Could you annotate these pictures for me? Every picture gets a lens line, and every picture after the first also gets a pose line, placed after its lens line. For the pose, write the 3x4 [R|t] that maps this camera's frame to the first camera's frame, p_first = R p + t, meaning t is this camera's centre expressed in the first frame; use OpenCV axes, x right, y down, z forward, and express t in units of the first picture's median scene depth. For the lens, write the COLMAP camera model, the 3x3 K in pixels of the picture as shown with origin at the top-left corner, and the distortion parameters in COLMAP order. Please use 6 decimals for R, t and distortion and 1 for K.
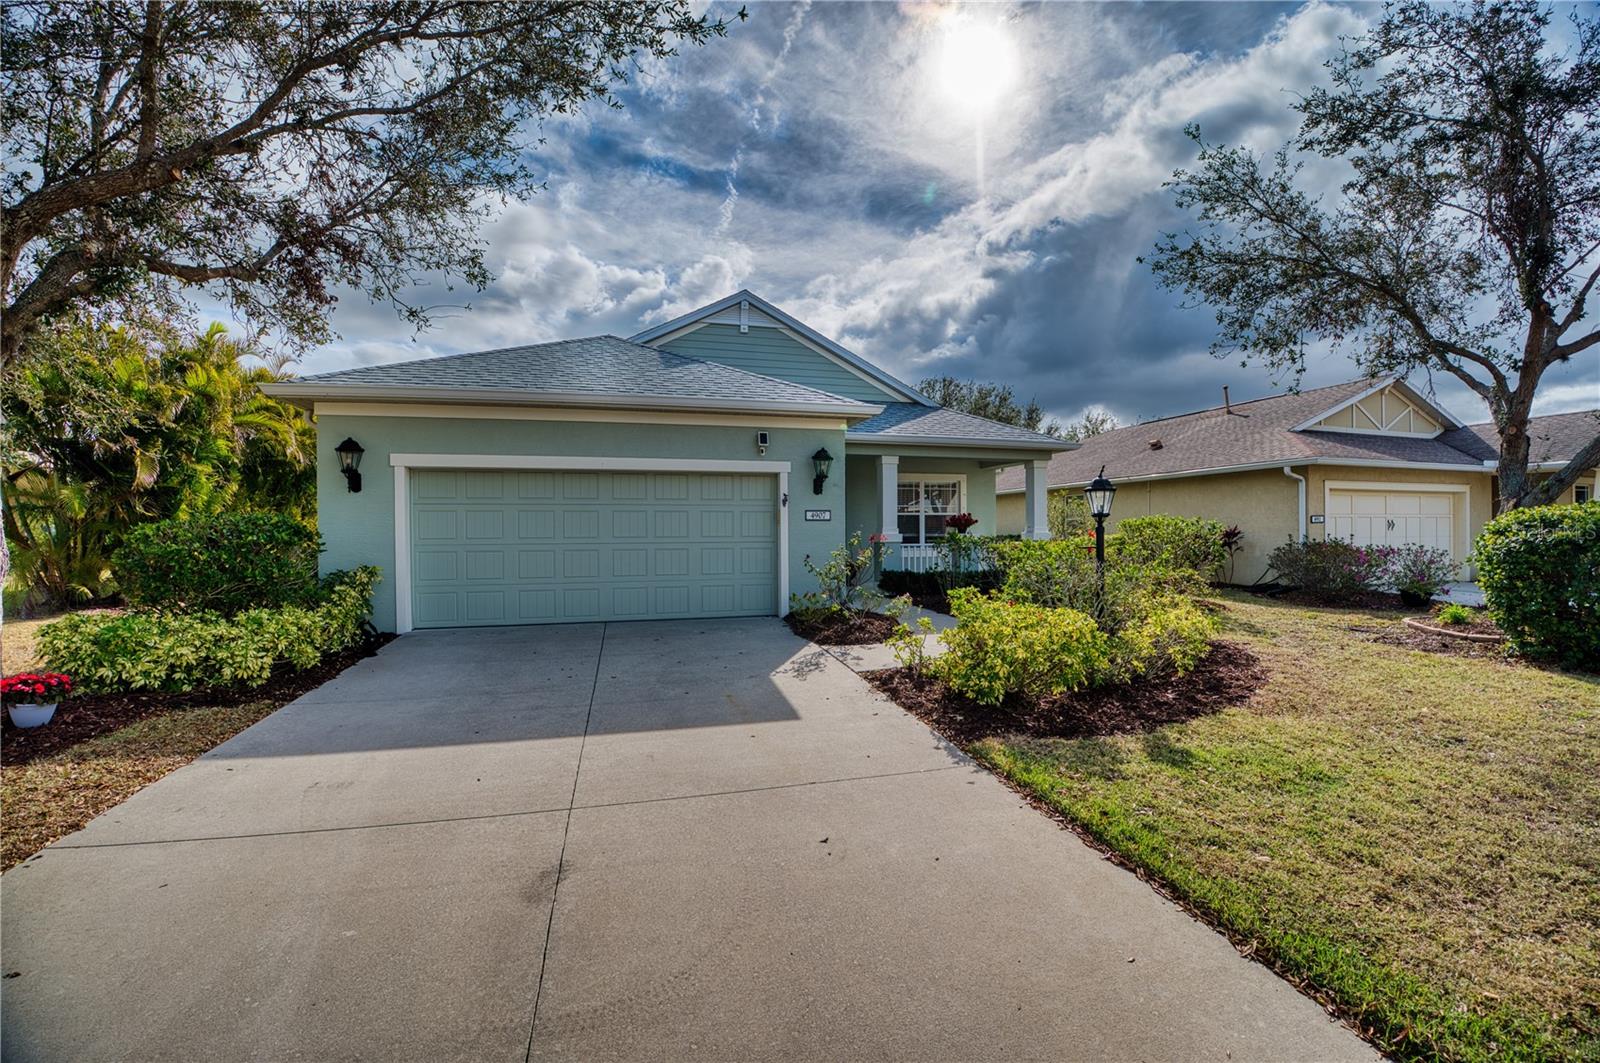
lens RADIAL K [[650.0, 0, 796.0], [0, 650.0, 531.1], [0, 0, 1]] dist [-0.028263, -0.003640]
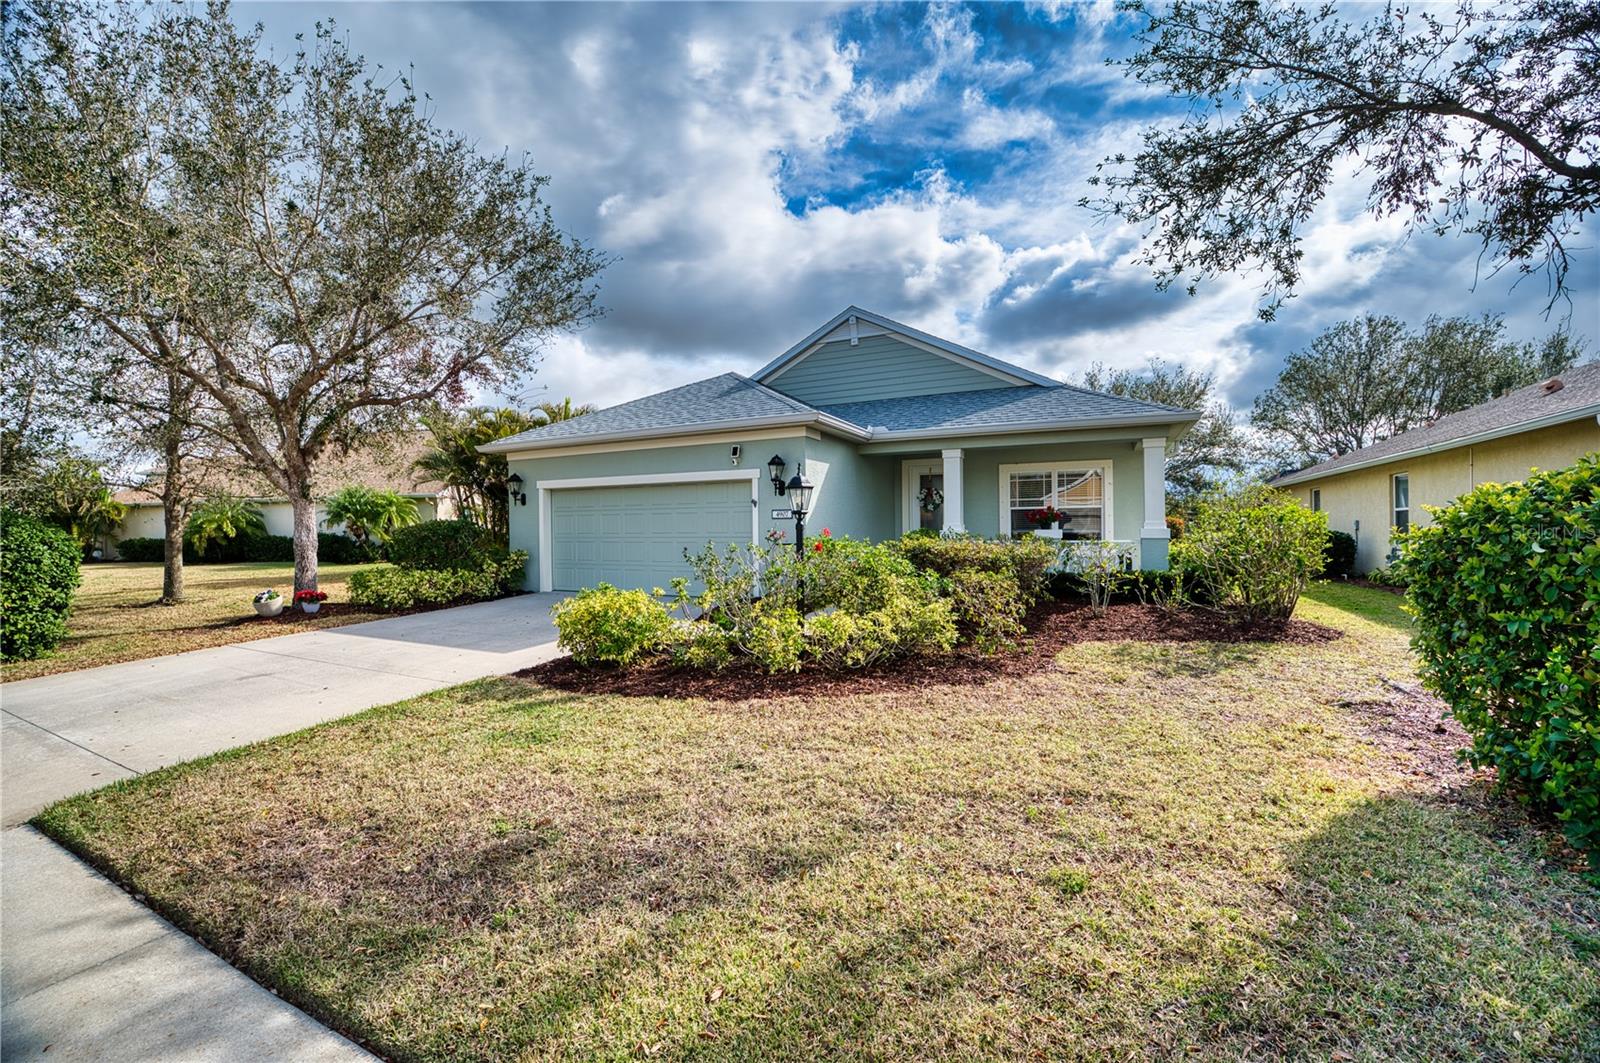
lens RADIAL K [[650.0, 0, 800.5], [0, 650.0, 535.5], [0, 0, 1]] dist [-0.028263, -0.003640]
pose [[0.768881, 0.004307, -0.639378, 0.792970], [0.004548, 0.999915, 0.012205, -0.000436], [0.639376, -0.012292, 0.768796, 0.147047]]
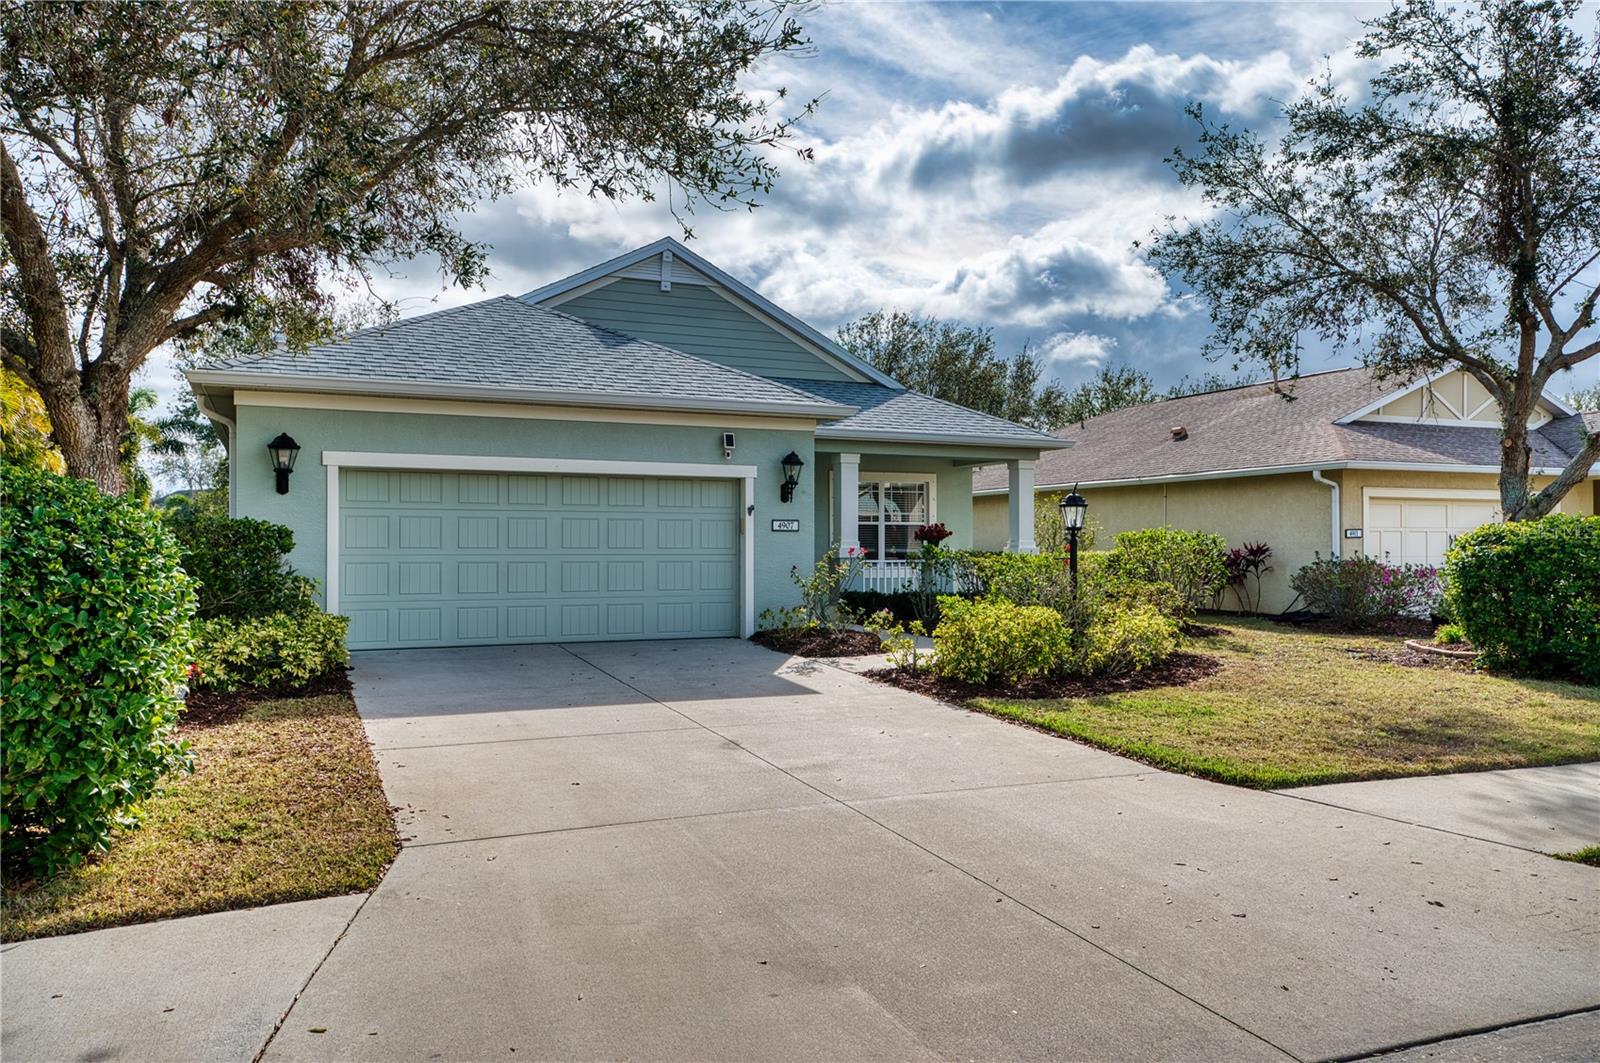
lens RADIAL K [[1158.0, 0, 788.1], [0, 1158.0, 538.8], [0, 0, 1]] dist [0.090172, 0.011005]
pose [[0.988657, 0.007185, 0.150022, -0.206625], [-0.005893, 0.999942, -0.009057, 0.009374], [-0.150078, 0.008070, 0.988641, -0.600611]]
